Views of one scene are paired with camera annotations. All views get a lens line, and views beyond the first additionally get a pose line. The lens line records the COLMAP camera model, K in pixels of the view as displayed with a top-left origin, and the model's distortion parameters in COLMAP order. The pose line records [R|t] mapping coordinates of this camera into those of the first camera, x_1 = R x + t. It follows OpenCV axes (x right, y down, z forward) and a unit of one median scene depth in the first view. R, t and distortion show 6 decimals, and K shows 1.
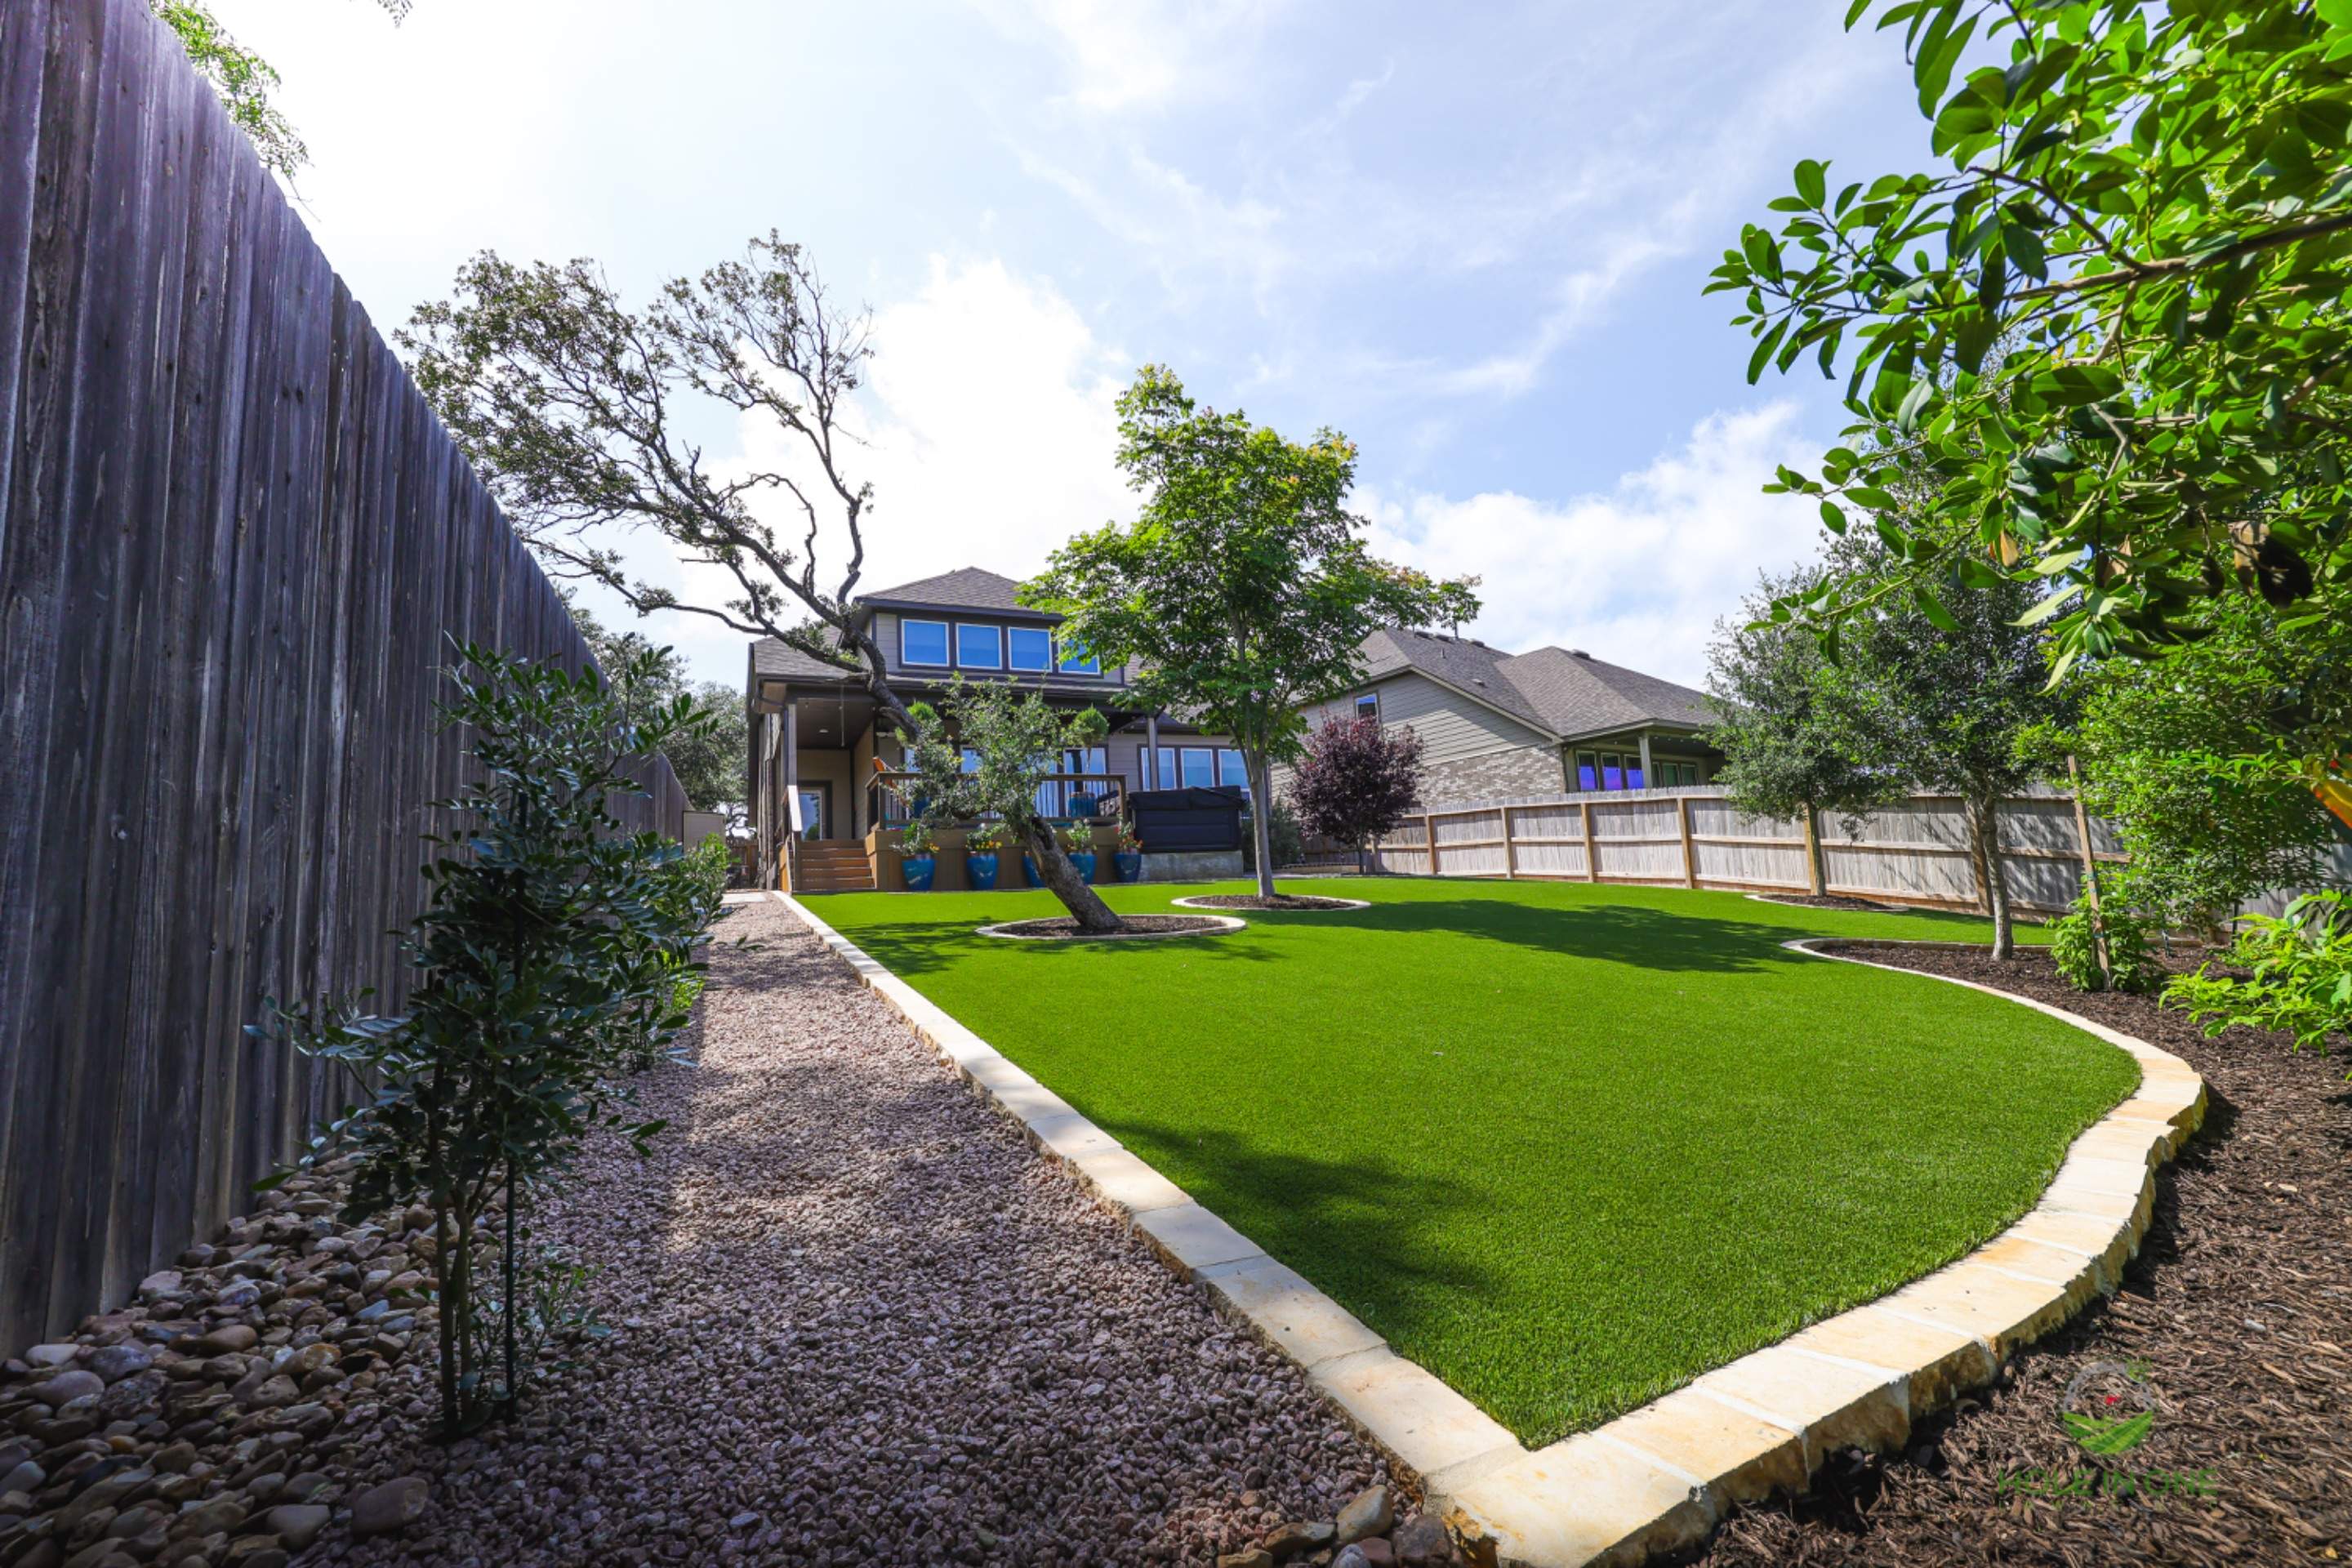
lens RADIAL K [[968.0, 0, 1180.7], [0, 968.0, 789.0], [0, 0, 1]] dist [0.002131, 0.000198]
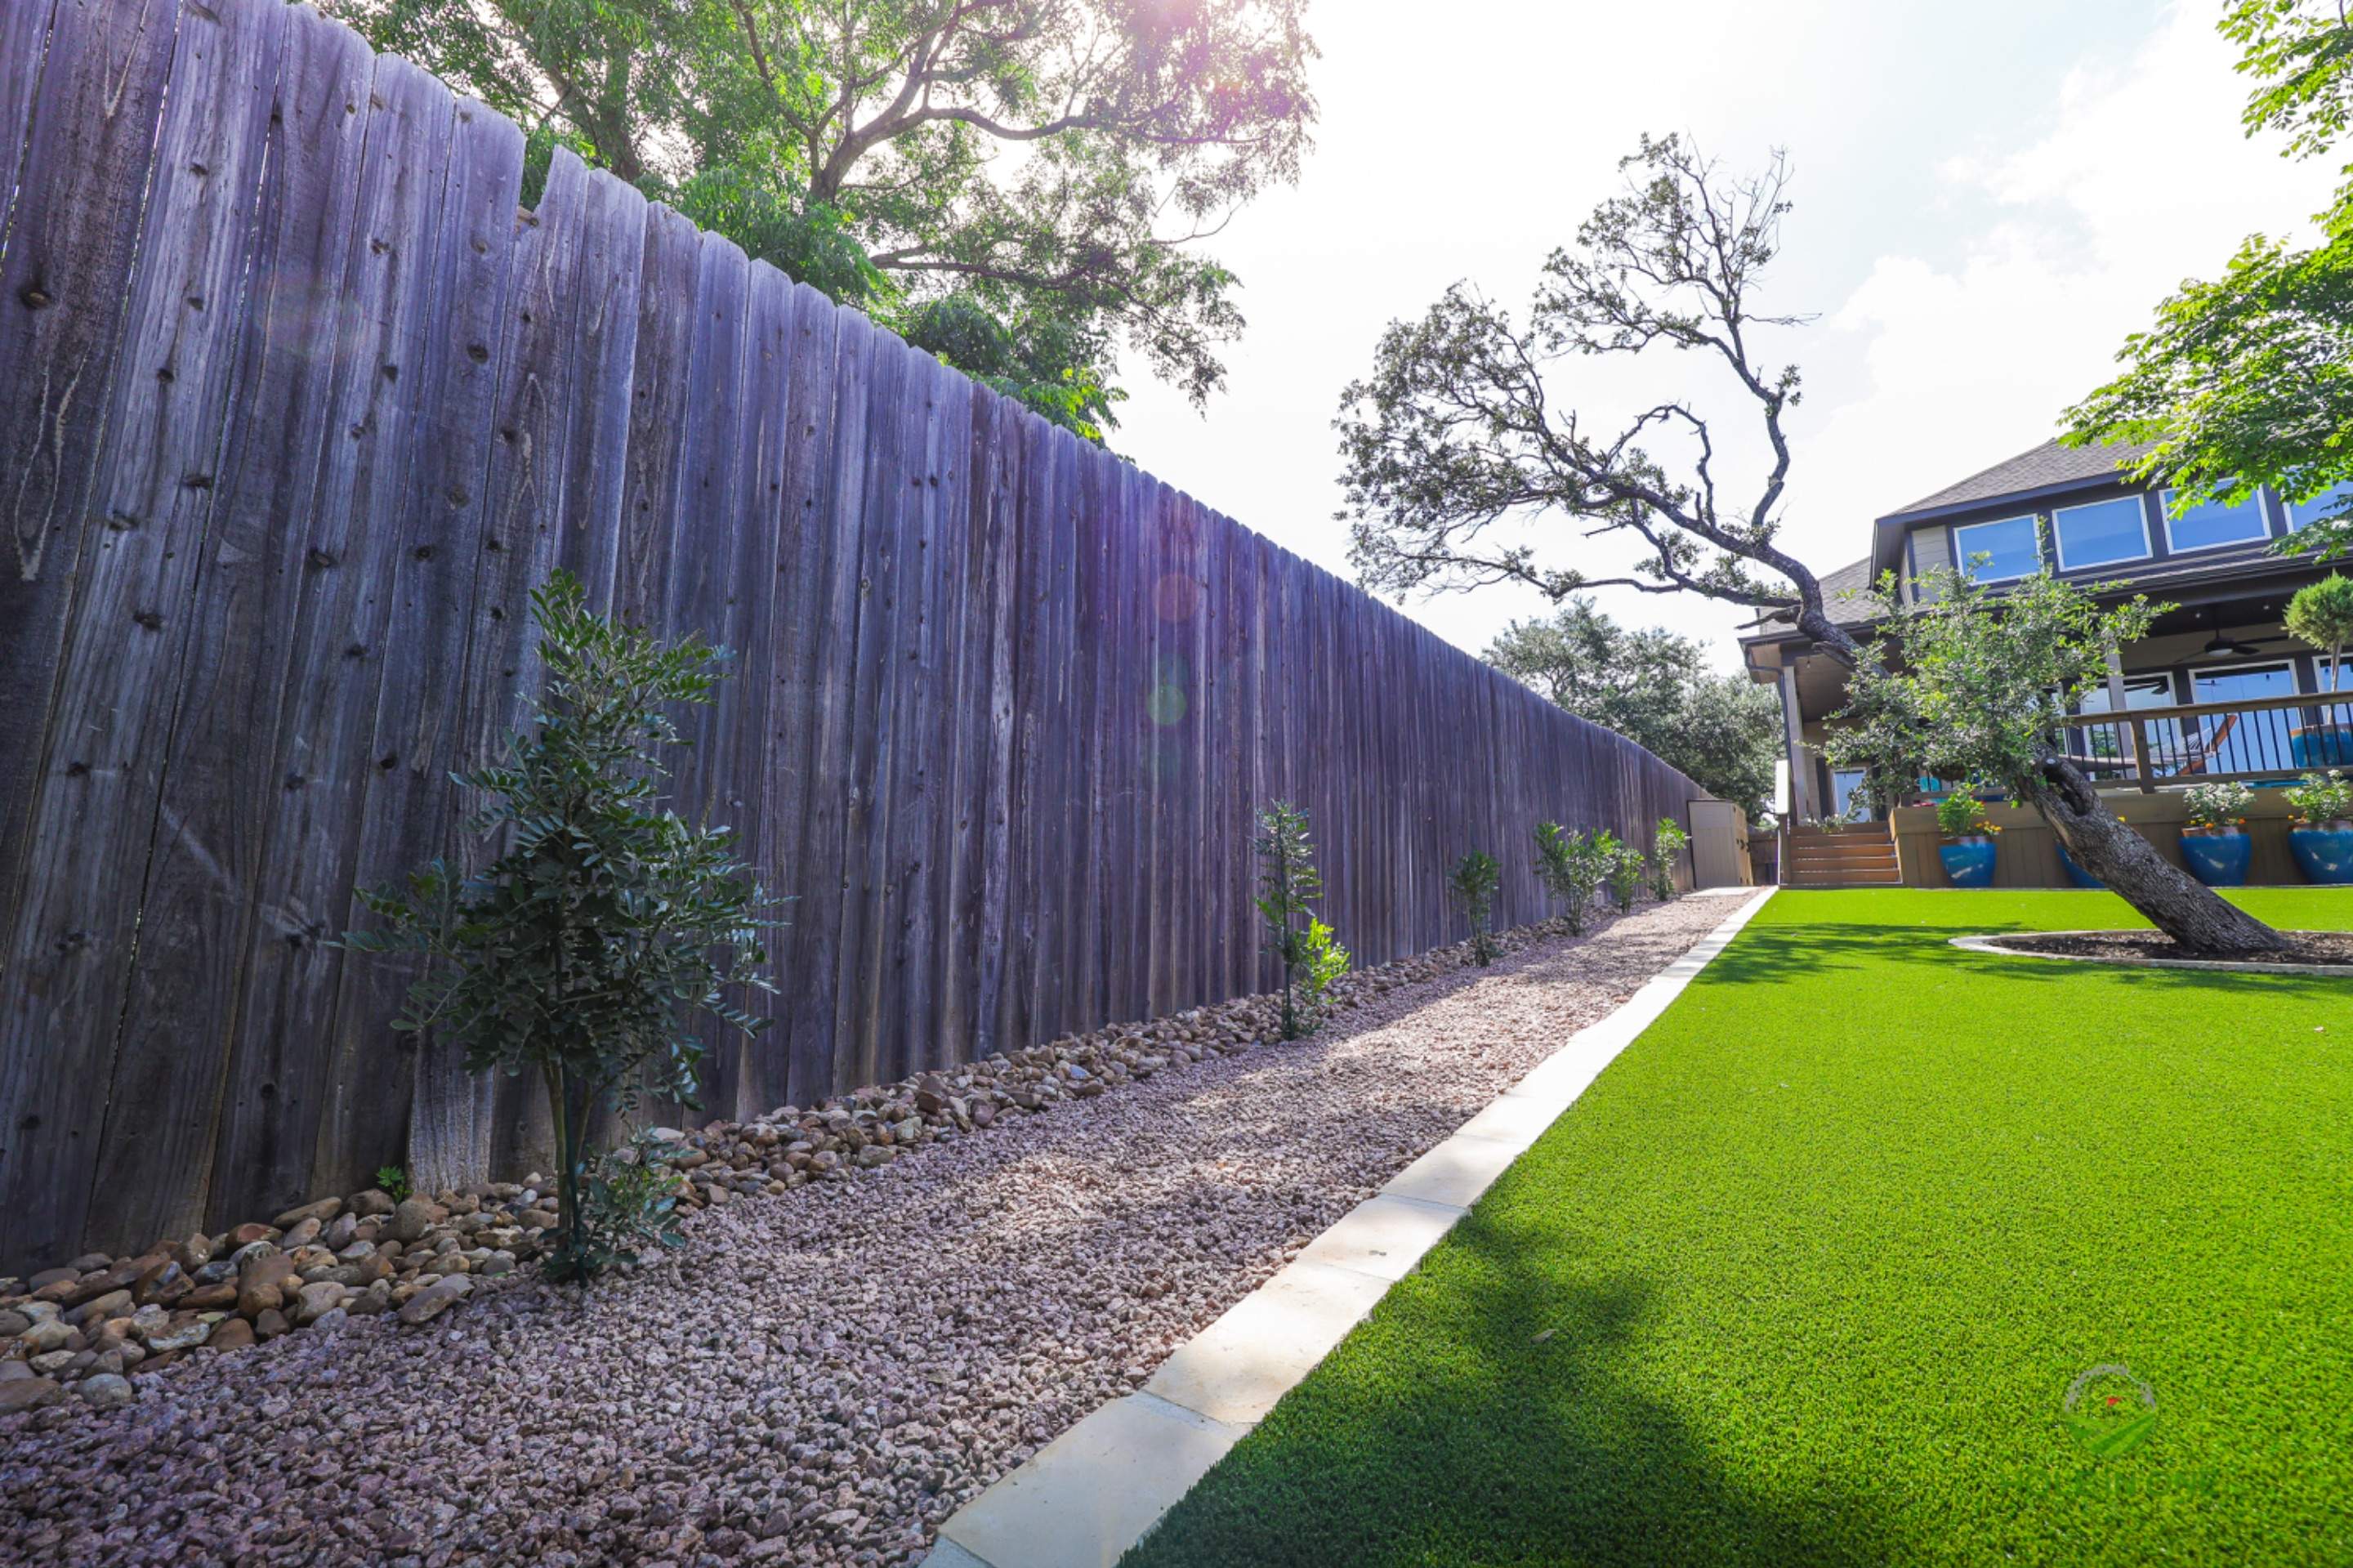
lens RADIAL K [[954.4, 0, 1166.8], [0, 954.4, 798.6], [0, 0, 1]] dist [0.001569, 0.000120]
pose [[0.477589, -0.063468, -0.876288, 0.101421], [0.071378, 0.996893, -0.033302, 0.026533], [0.875679, -0.046643, 0.480636, 0.169888]]
